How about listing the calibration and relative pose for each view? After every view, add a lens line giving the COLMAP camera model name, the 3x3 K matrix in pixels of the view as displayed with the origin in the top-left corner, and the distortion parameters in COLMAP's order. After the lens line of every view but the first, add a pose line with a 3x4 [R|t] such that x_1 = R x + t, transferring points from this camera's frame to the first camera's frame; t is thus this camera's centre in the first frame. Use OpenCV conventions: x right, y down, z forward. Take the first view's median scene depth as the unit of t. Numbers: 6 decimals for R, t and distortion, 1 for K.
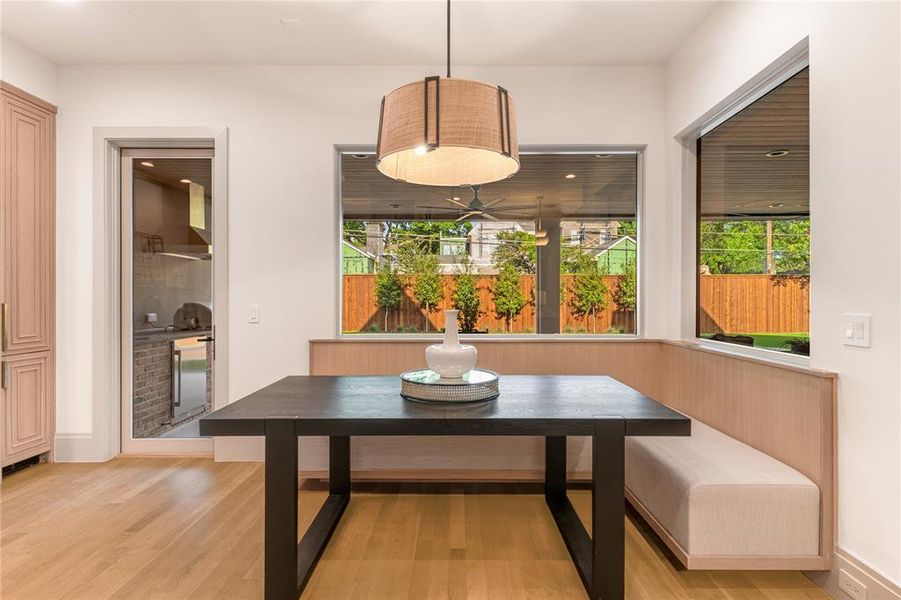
lens RADIAL K [[364.3, 0, 453.5], [0, 364.3, 301.4], [0, 0, 1]] dist [-0.002367, -0.000274]
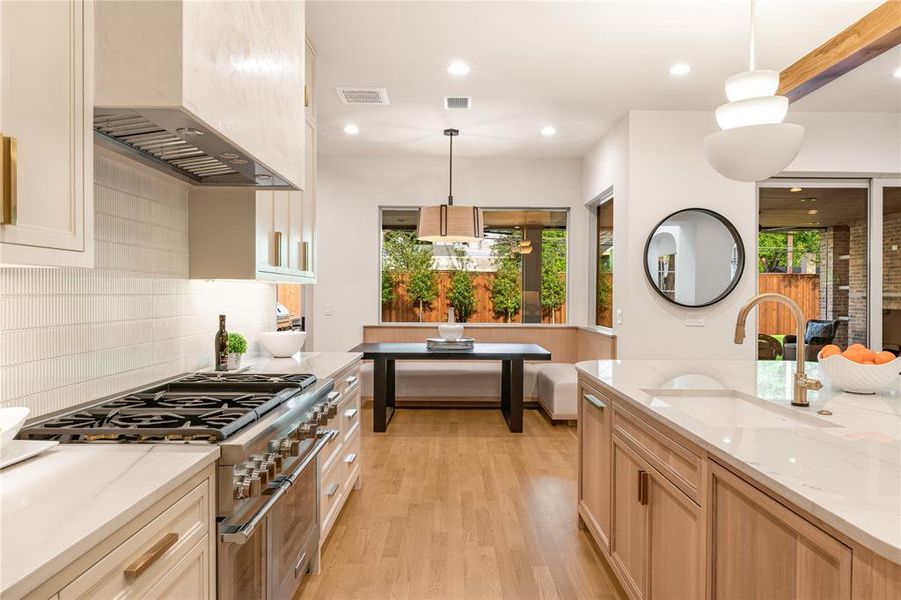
lens RADIAL K [[590.7, 0, 450.3], [0, 590.7, 298.9], [0, 0, 1]] dist [0.004562, 0.002470]
pose [[0.999945, 0.006224, 0.008450, -0.014320], [-0.006261, 0.999971, 0.004372, -0.014921], [-0.008423, -0.004425, 0.999955, -0.872932]]
